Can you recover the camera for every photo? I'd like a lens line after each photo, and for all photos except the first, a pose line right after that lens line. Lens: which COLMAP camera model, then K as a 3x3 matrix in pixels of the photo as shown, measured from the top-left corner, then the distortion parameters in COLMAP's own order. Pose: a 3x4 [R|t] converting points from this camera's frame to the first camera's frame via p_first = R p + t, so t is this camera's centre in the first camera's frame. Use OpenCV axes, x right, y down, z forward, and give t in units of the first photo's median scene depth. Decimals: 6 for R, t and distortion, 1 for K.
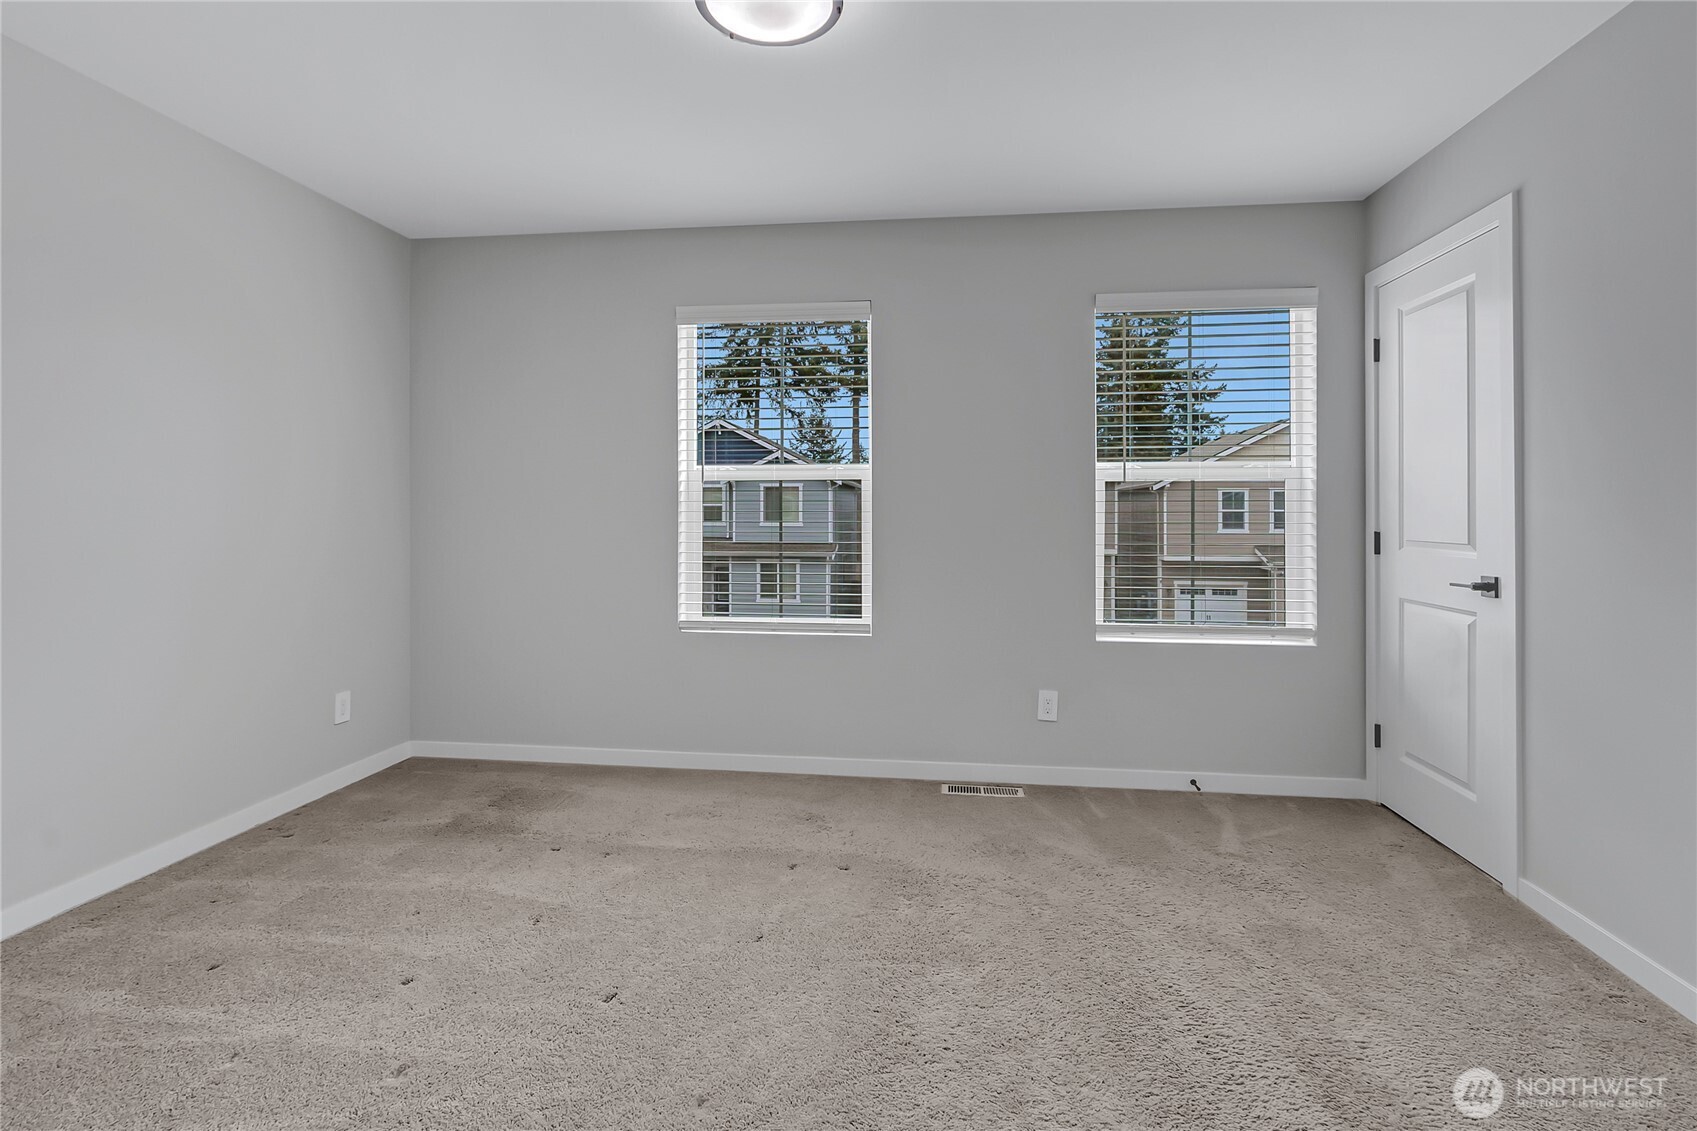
lens RADIAL K [[825.7, 0, 849.6], [0, 825.7, 513.8], [0, 0, 1]] dist [0.001113, 0.000560]
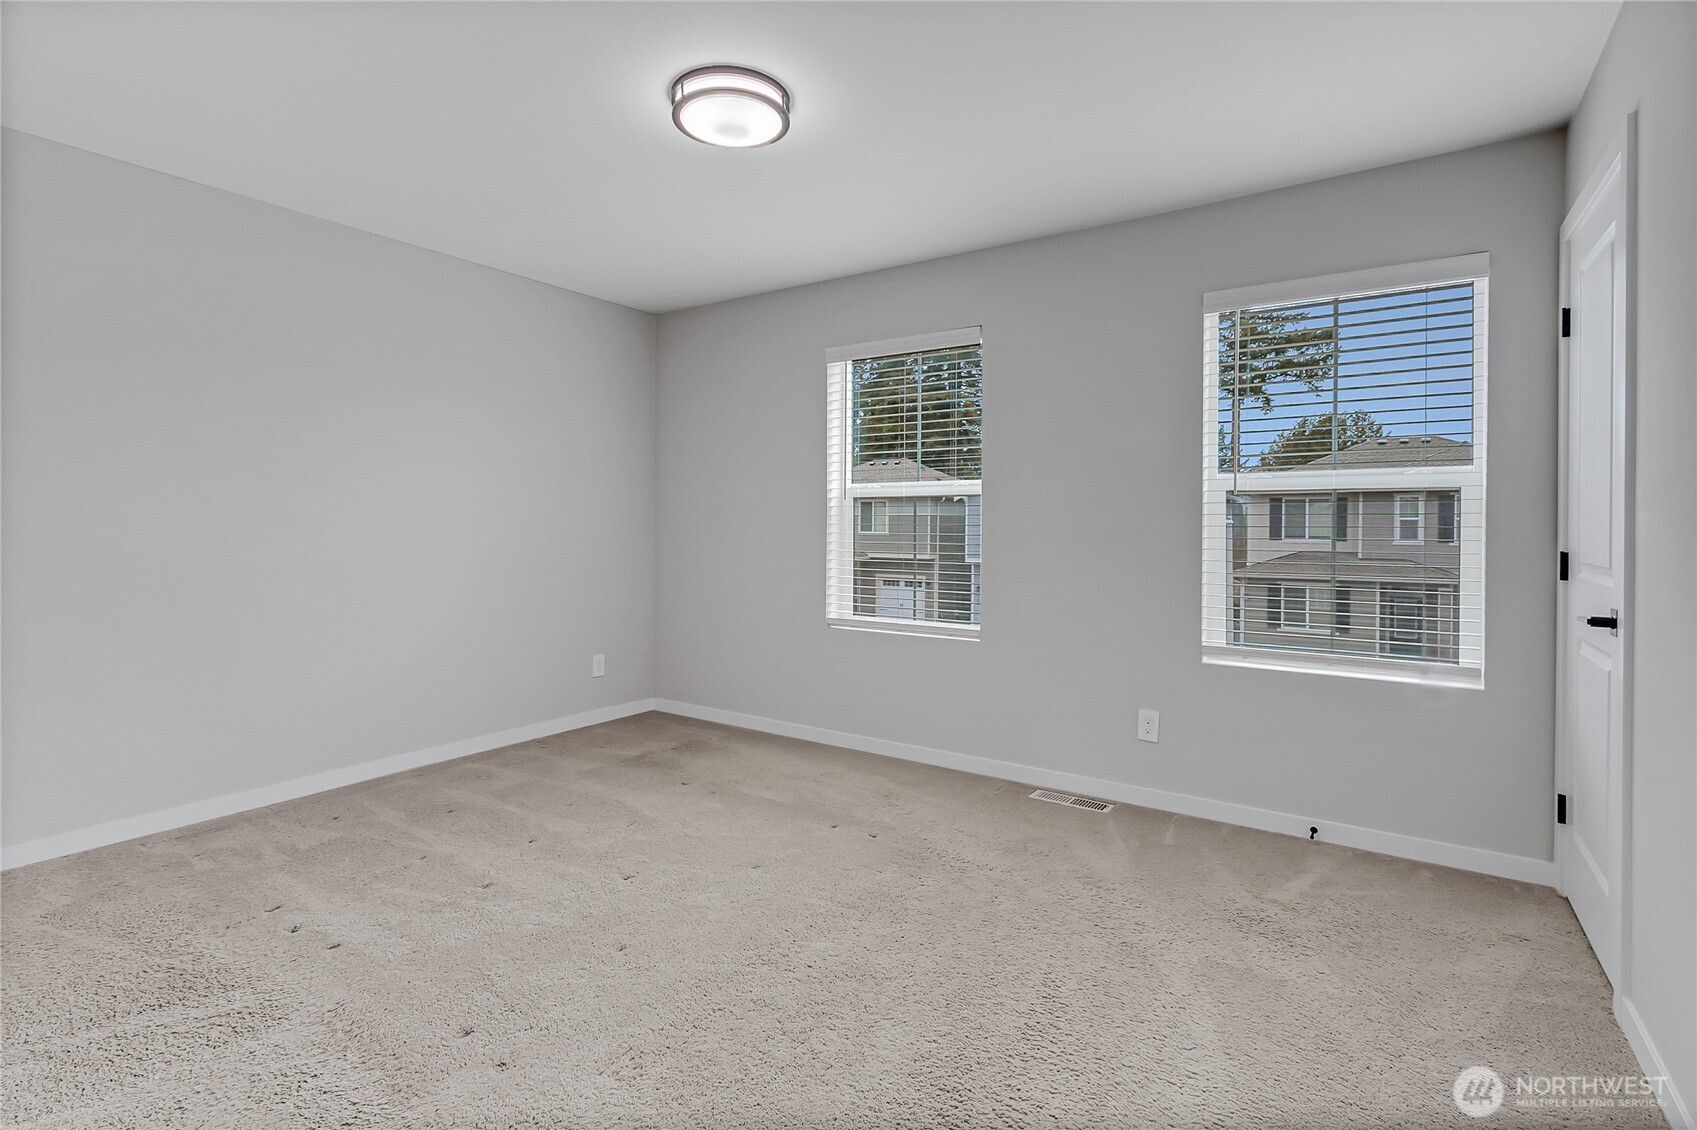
lens RADIAL K [[822.0, 0, 846.5], [0, 822.0, 535.9], [0, 0, 1]] dist [-0.000327, -0.000044]
pose [[0.885707, 0.010613, -0.464124, 0.401348], [-0.010335, 0.999942, 0.003143, 0.011862], [0.464130, 0.002013, 0.885765, -0.015642]]
